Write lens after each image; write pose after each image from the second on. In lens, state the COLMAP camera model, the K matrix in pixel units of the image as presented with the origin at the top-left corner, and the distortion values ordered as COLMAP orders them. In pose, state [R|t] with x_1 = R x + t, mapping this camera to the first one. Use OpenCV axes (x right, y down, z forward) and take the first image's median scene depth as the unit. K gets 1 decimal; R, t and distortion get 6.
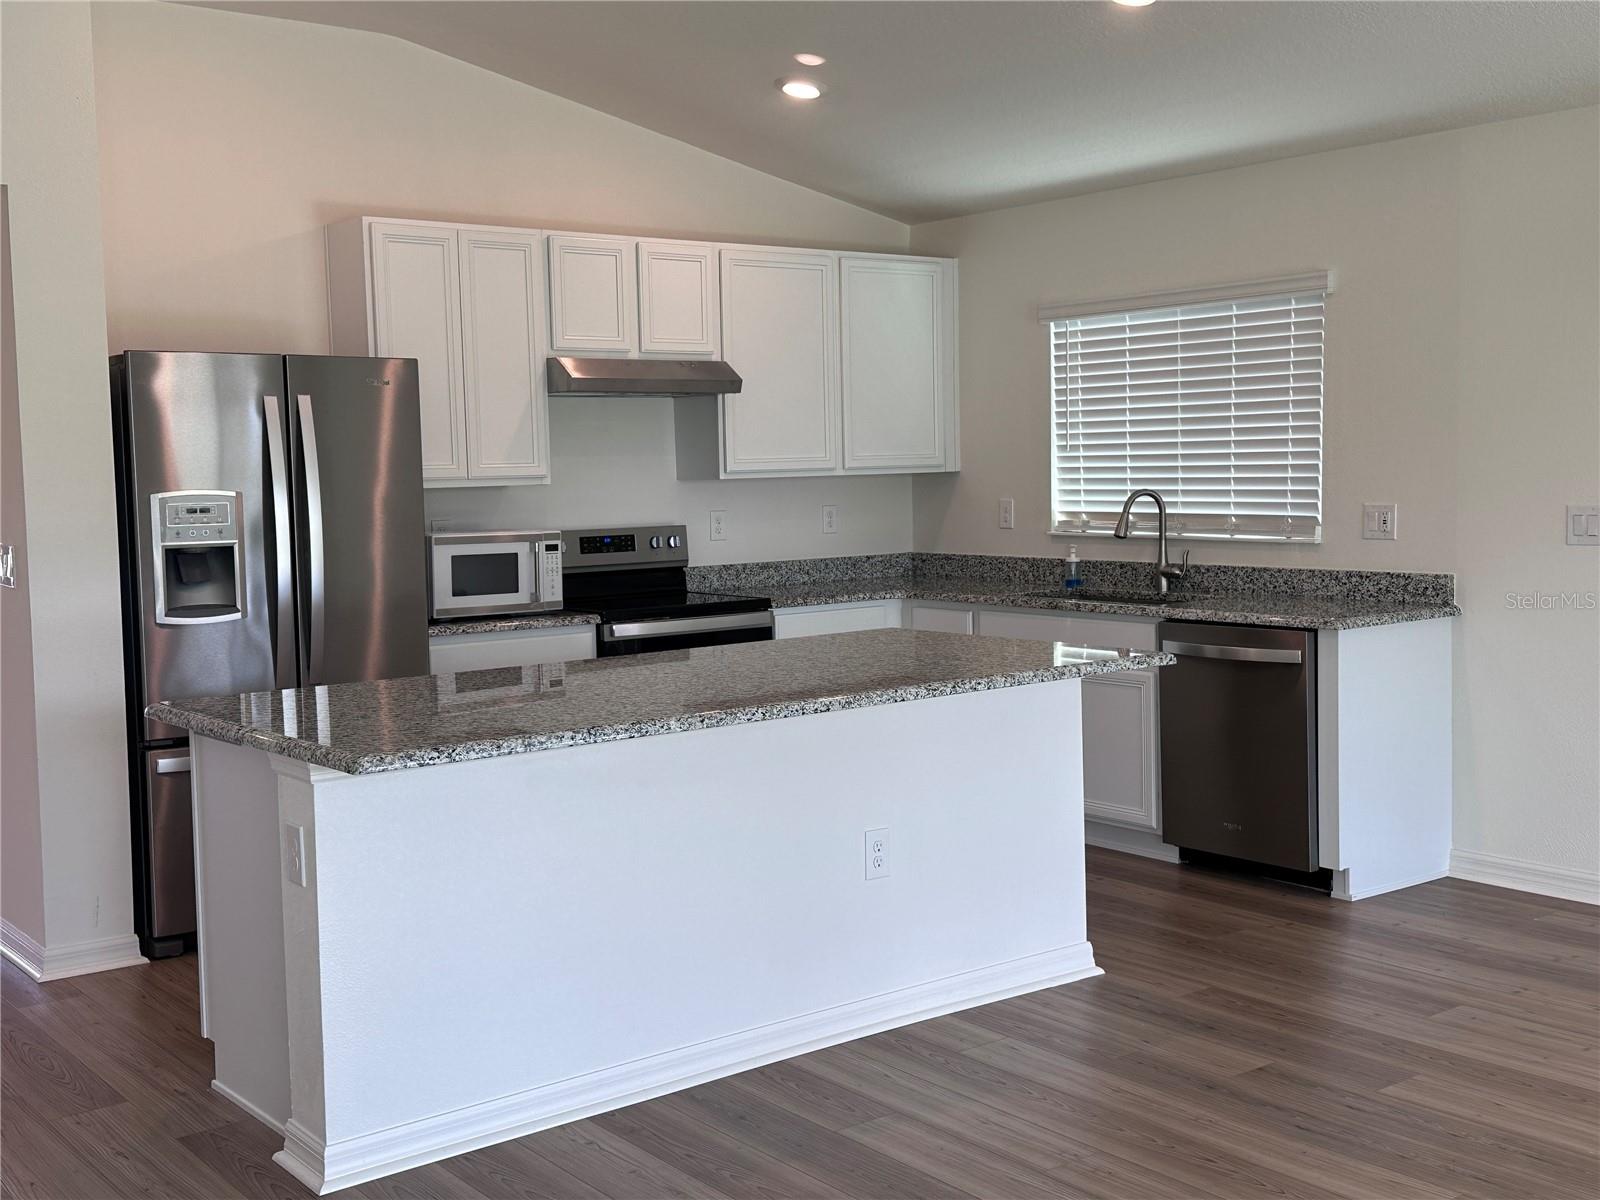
lens RADIAL K [[1793.3, 0, 796.9], [0, 1793.3, 605.4], [0, 0, 1]] dist [0.121691, 0.000000]
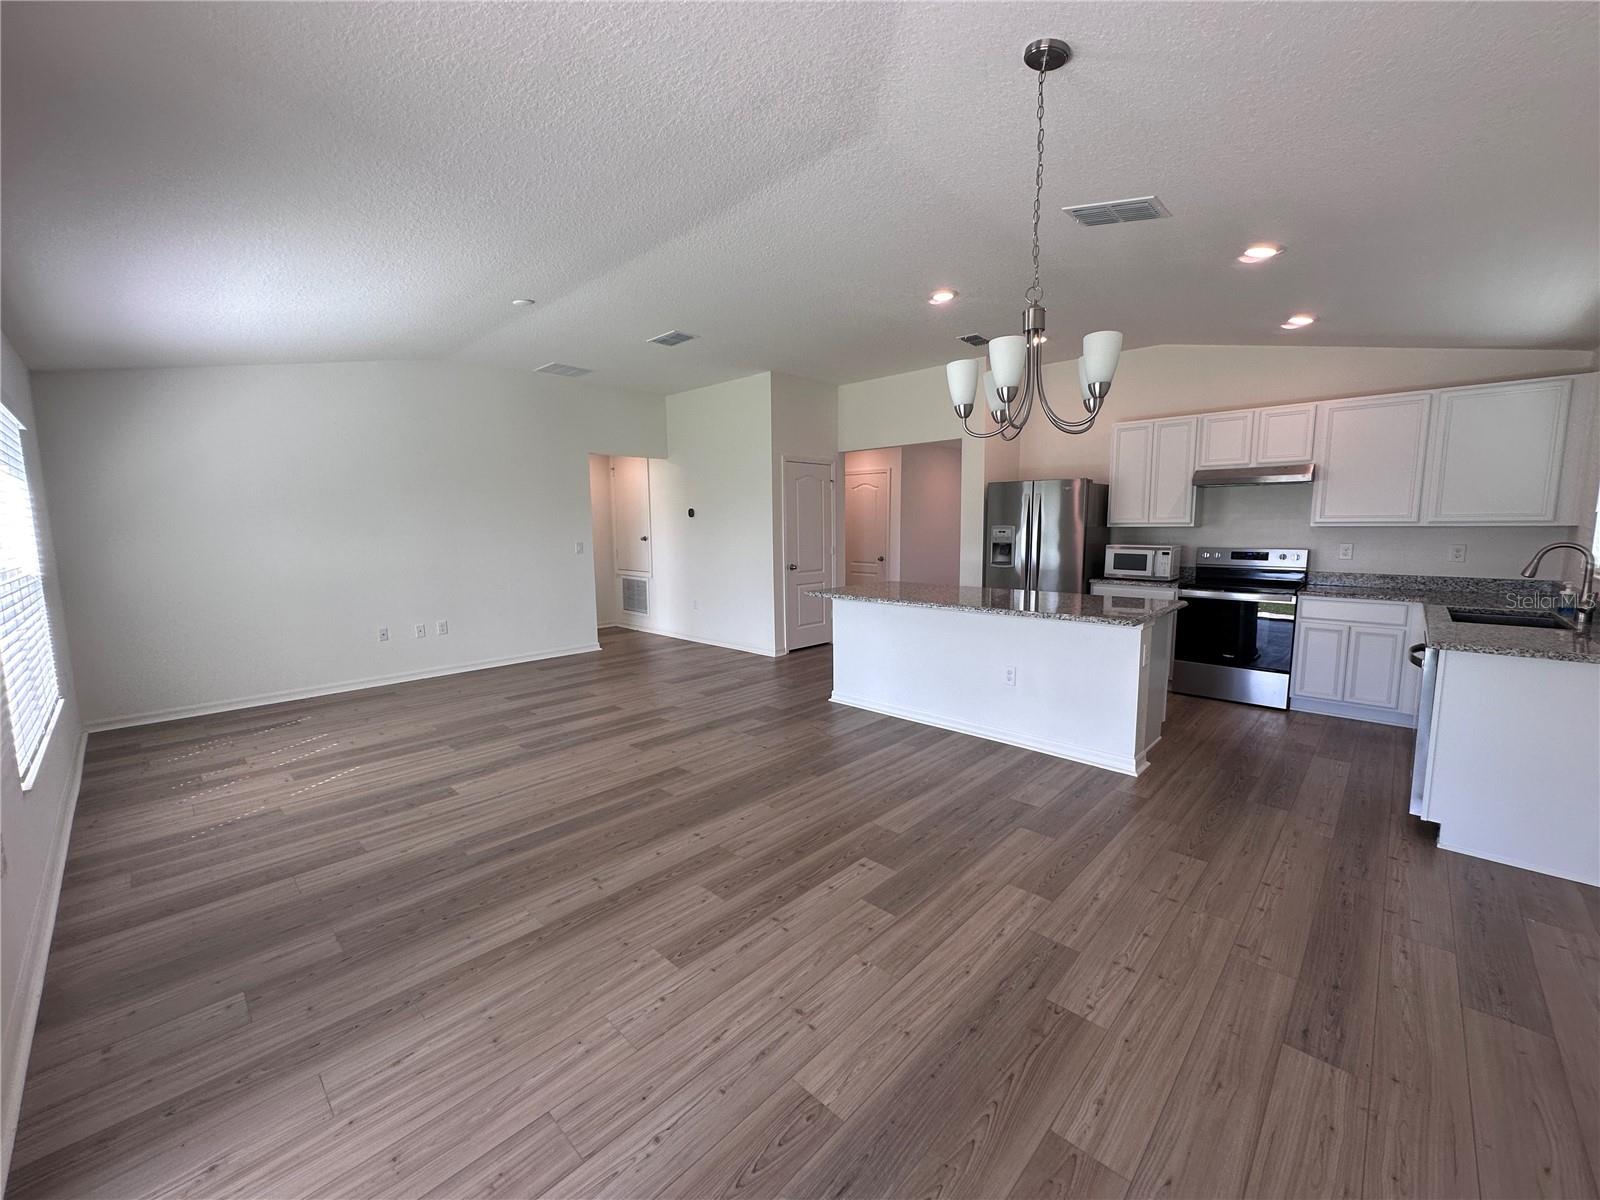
lens RADIAL K [[636.9, 0, 802.8], [0, 636.9, 597.8], [0, 0, 1]] dist [0.002909, -0.000305]
pose [[0.150719, 0.137639, -0.978948, 0.627642], [-0.076629, 0.988907, 0.127241, -0.045380], [0.985602, 0.055838, 0.159594, 0.407454]]
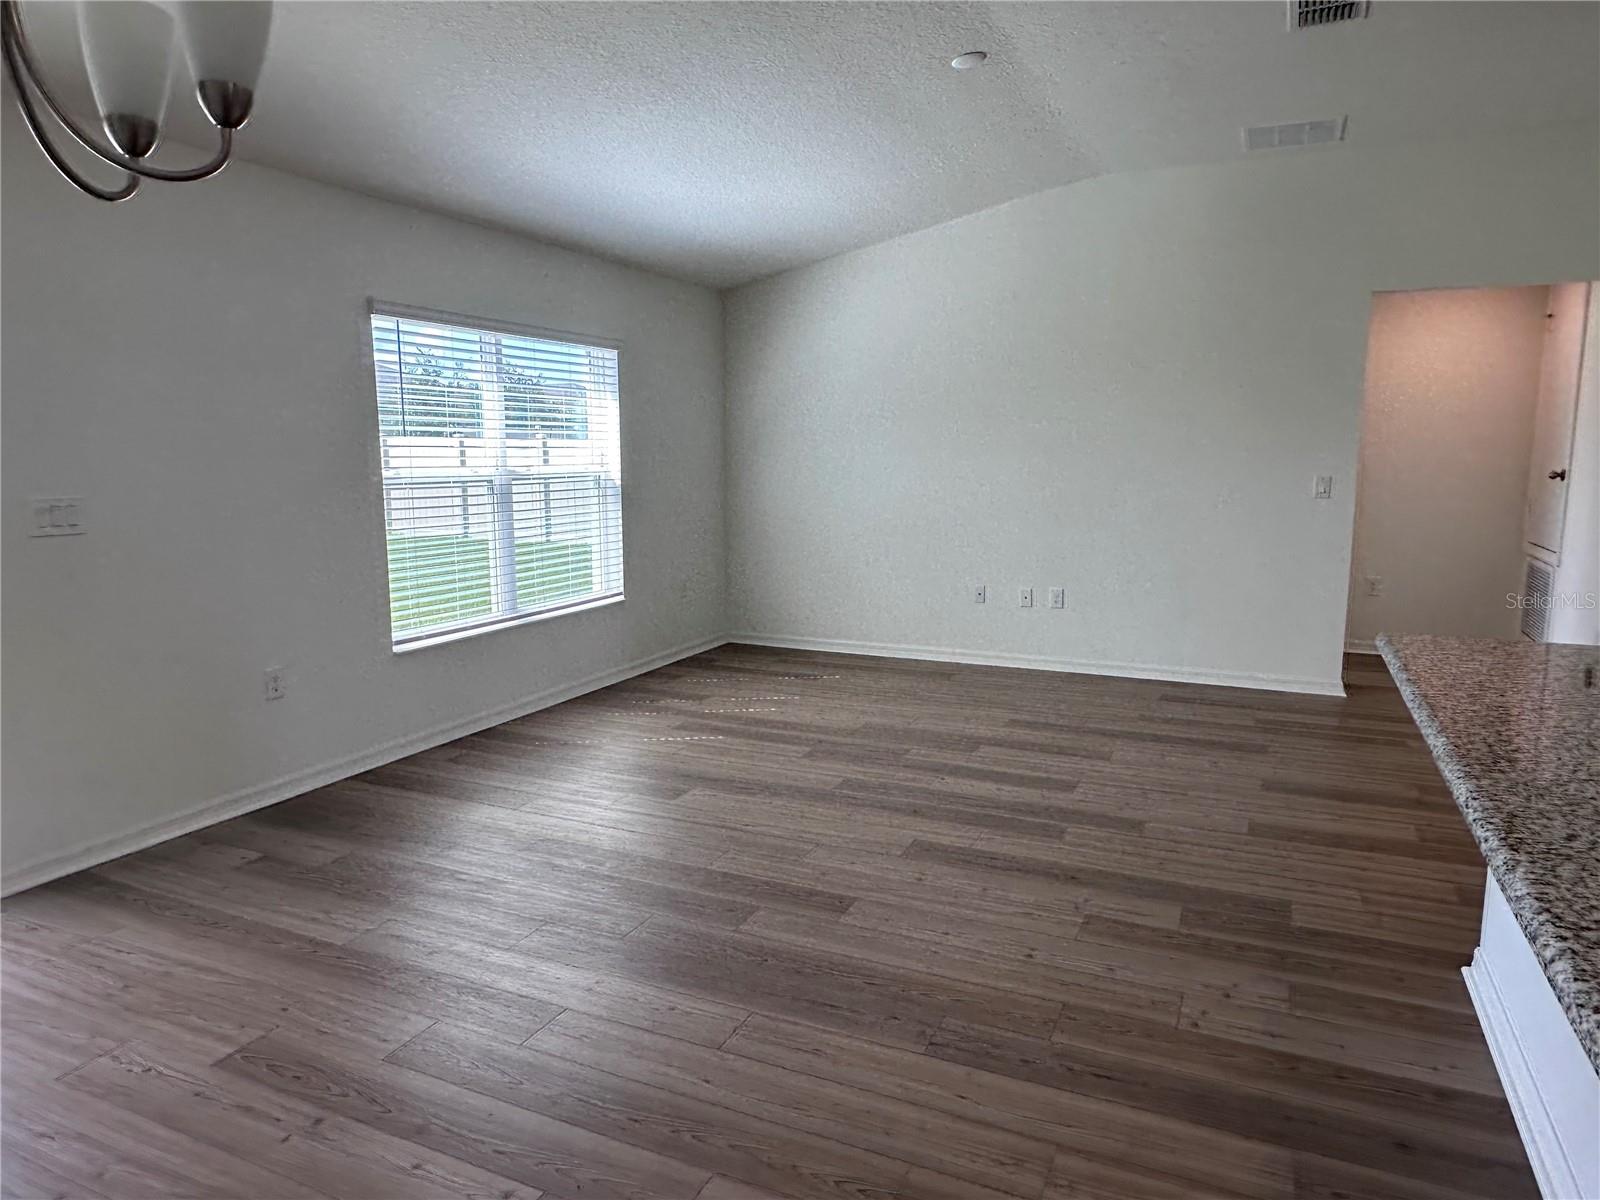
lens RADIAL K [[1041.6, 0, 804.4], [0, 1041.6, 596.9], [0, 0, 1]] dist [-0.000982, -0.002376]
pose [[-0.887684, 0.089614, -0.451648, 0.286203], [-0.016603, 0.974011, 0.225891, -0.064754], [0.460153, 0.208018, -0.863126, 0.799466]]
